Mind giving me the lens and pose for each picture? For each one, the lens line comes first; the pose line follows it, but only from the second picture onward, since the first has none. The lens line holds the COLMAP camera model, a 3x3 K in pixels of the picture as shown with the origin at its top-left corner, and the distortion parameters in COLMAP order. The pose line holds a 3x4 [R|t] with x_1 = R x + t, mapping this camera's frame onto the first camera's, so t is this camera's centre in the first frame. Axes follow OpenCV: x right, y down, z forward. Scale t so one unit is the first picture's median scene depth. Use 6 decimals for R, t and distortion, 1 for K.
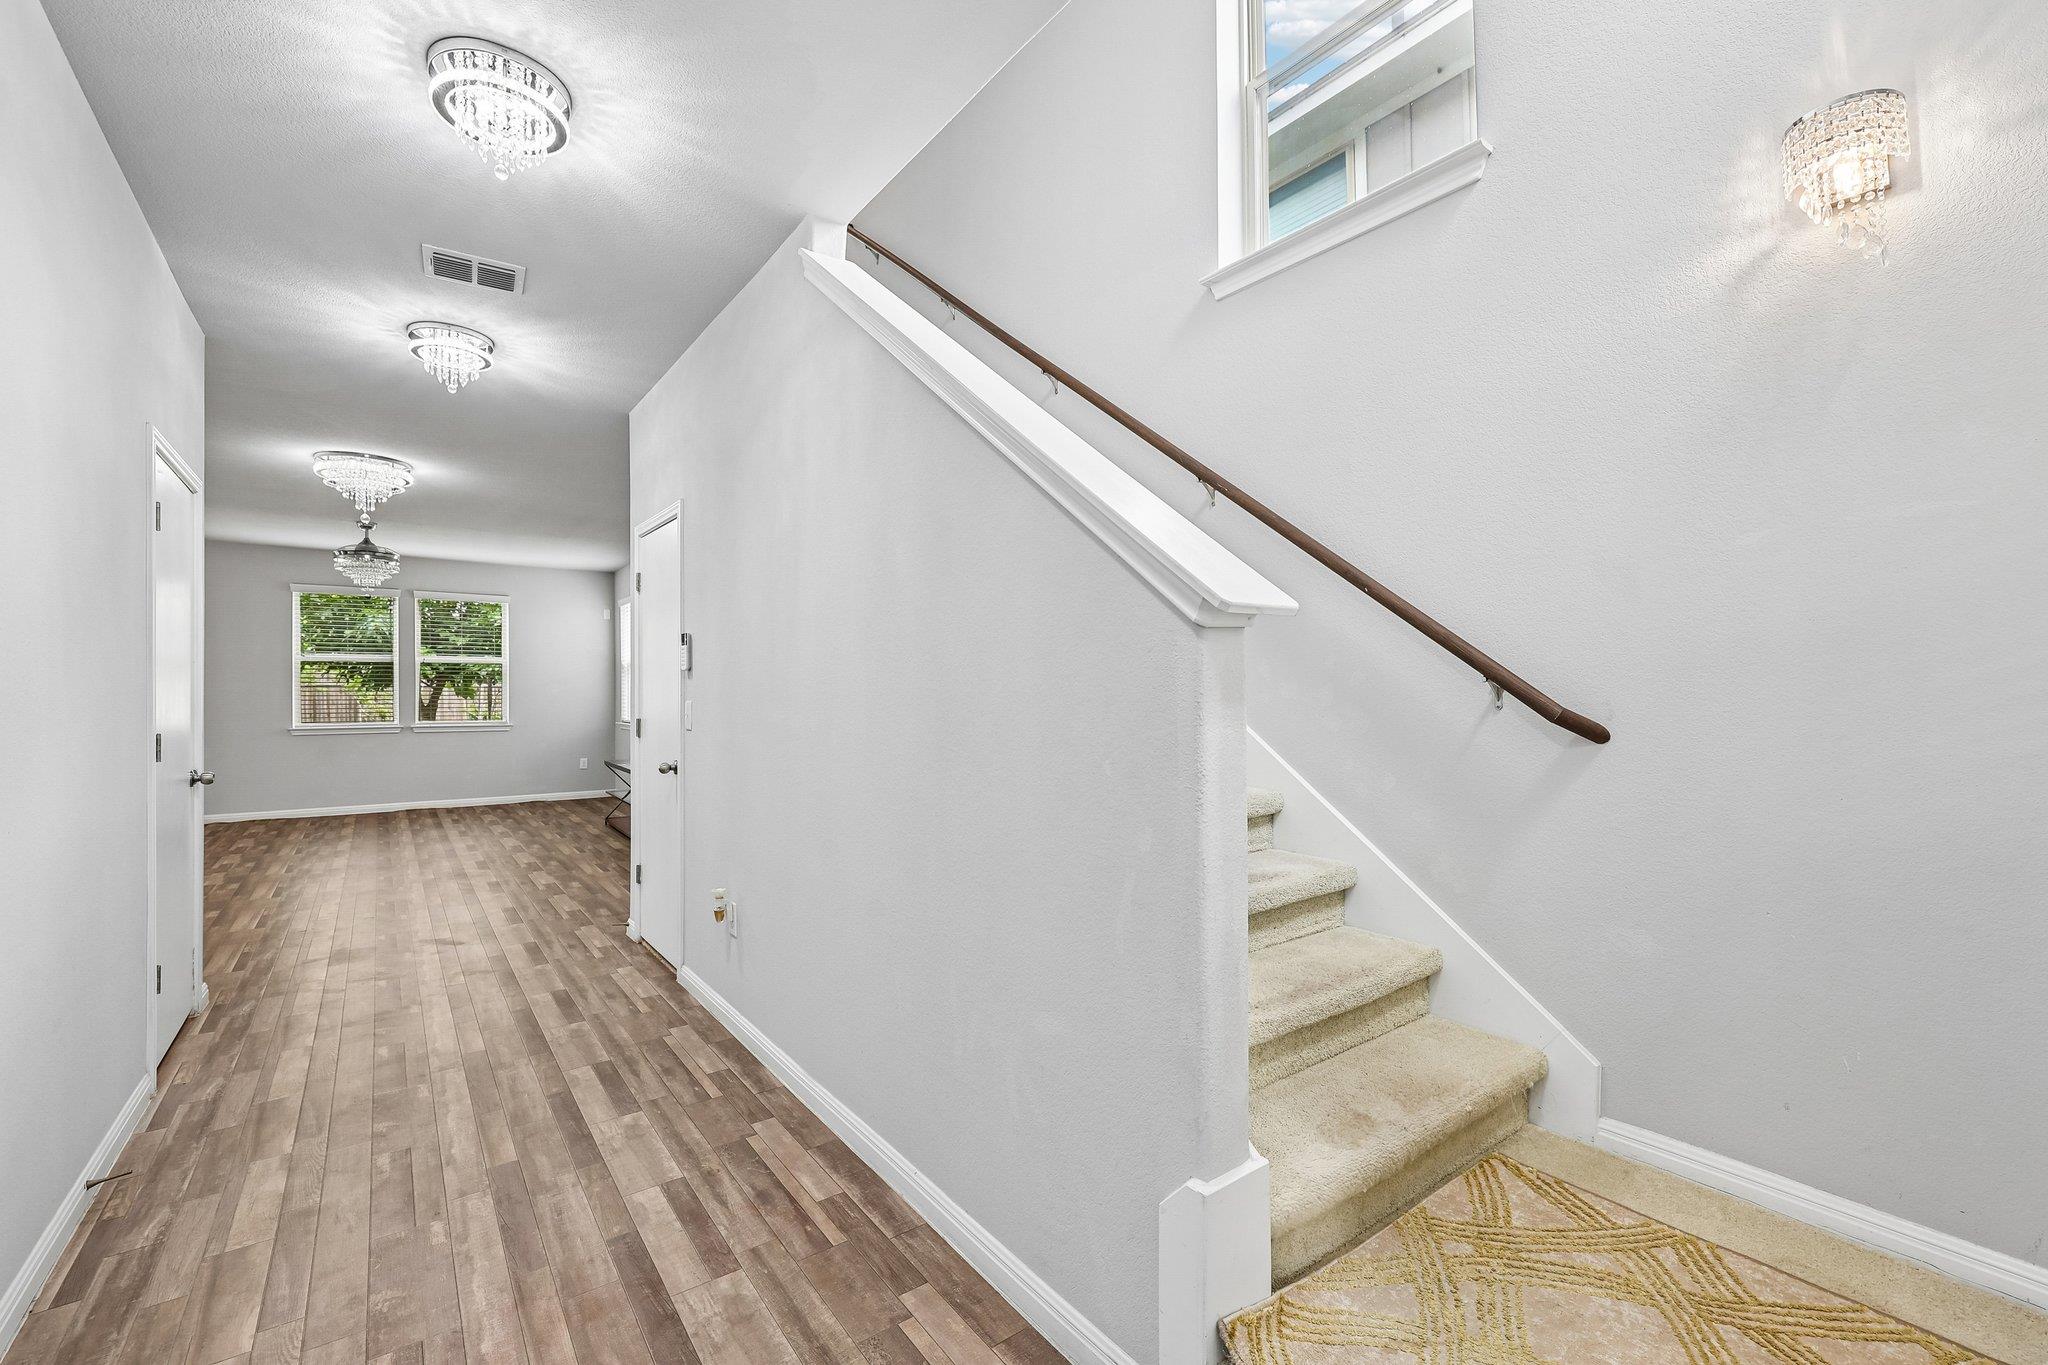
lens RADIAL K [[863.1, 0, 1028.6], [0, 863.1, 684.7], [0, 0, 1]] dist [-0.000101, 0.000189]
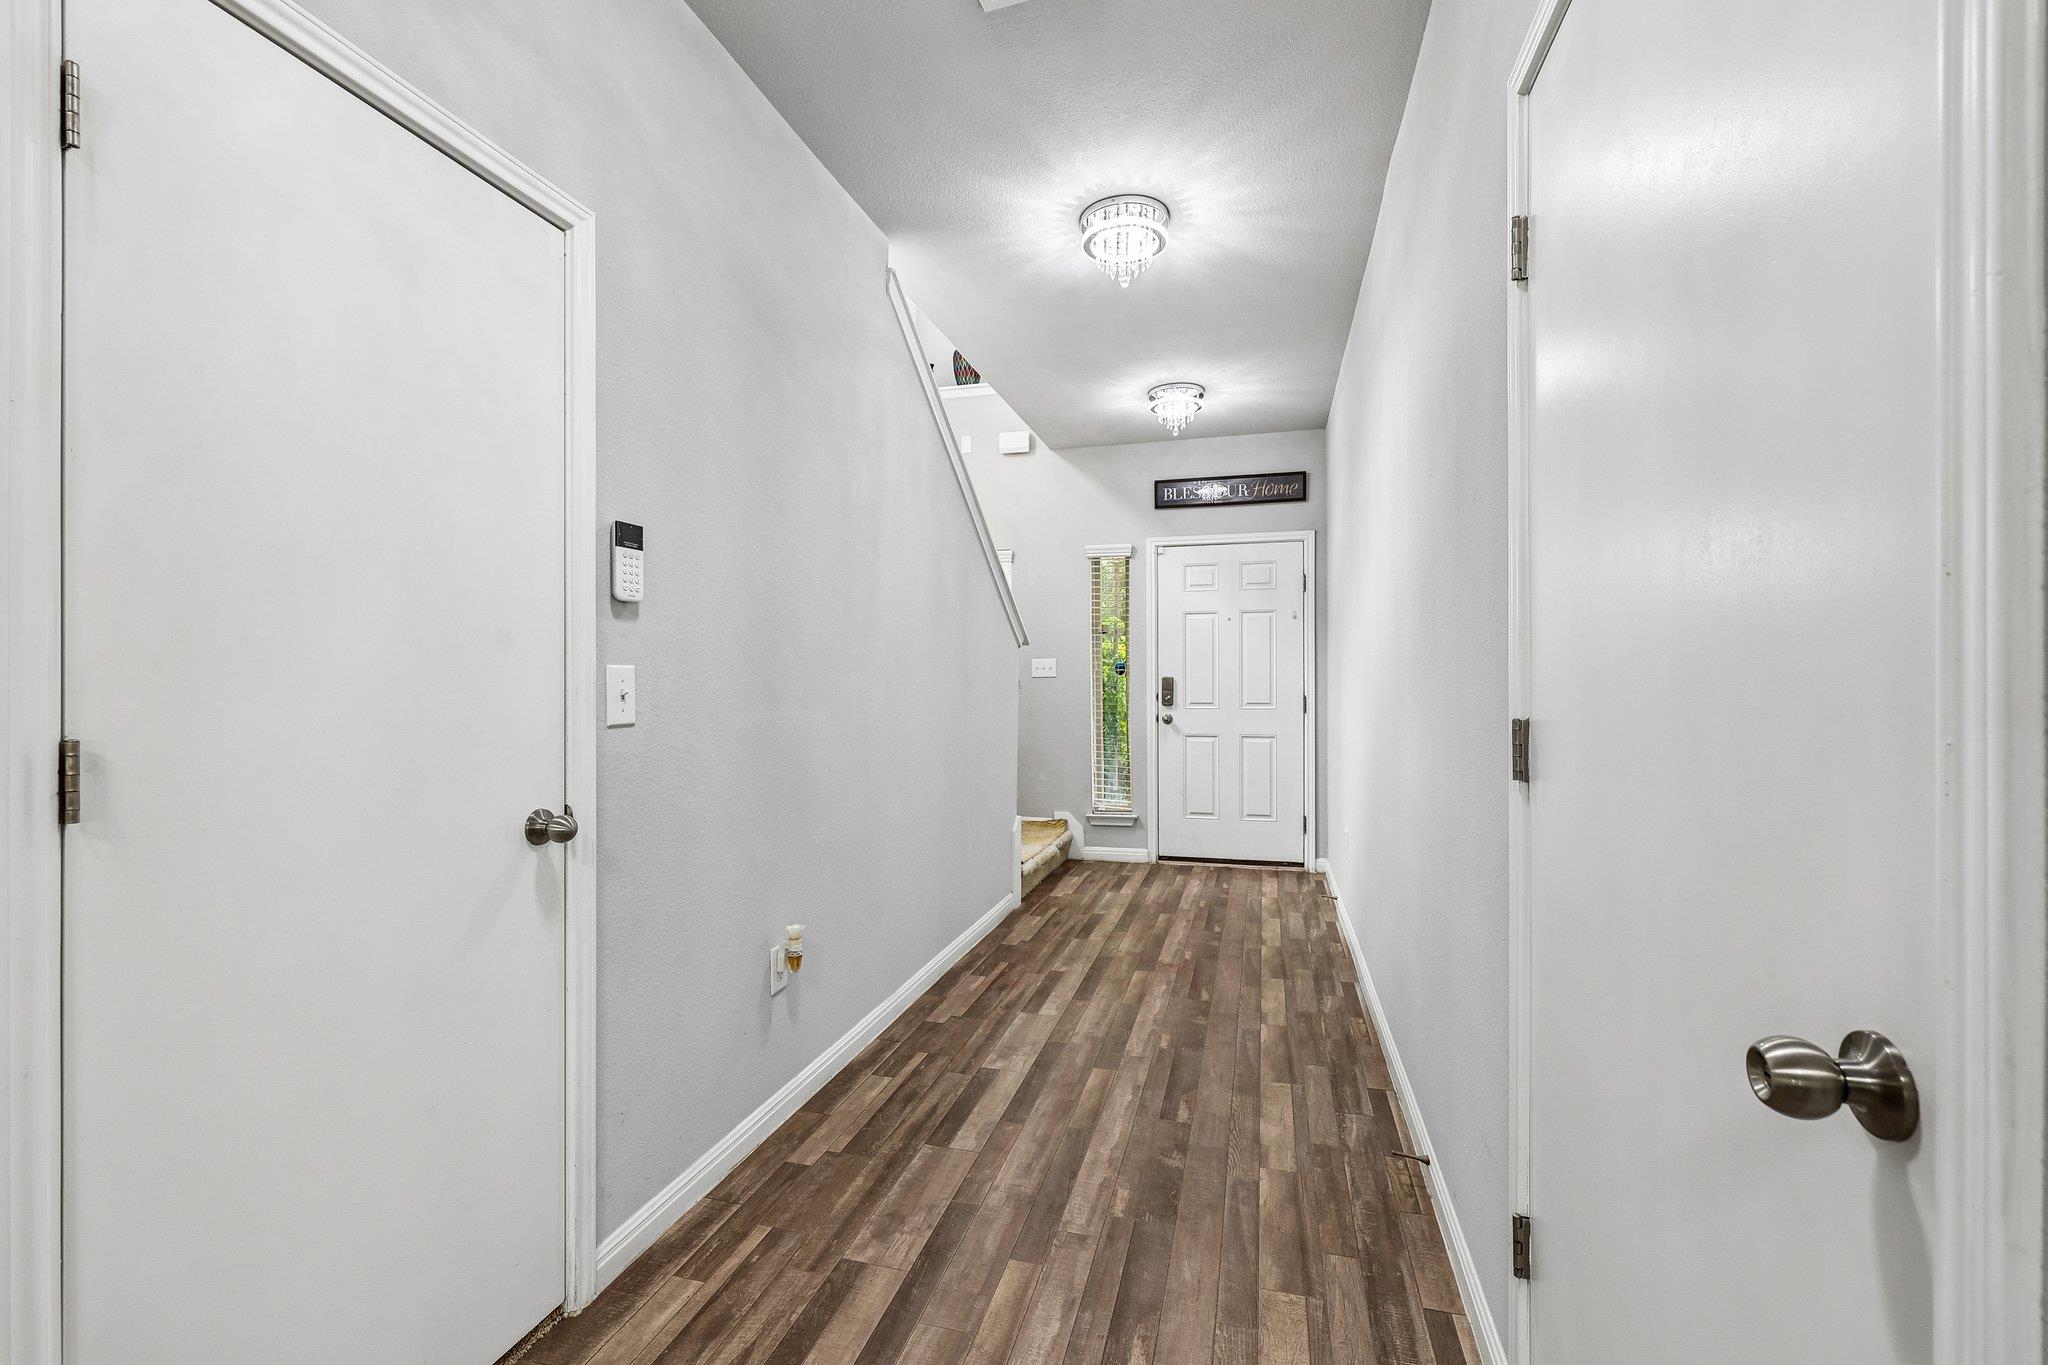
lens RADIAL K [[863.1, 0, 1028.5], [0, 863.1, 681.6], [0, 0, 1]] dist [-0.000101, 0.000189]
pose [[-0.613848, 0.005350, 0.789406, -1.485322], [0.001057, 0.999982, -0.005956, 0.052692], [-0.789424, -0.002822, -0.613842, 1.824217]]
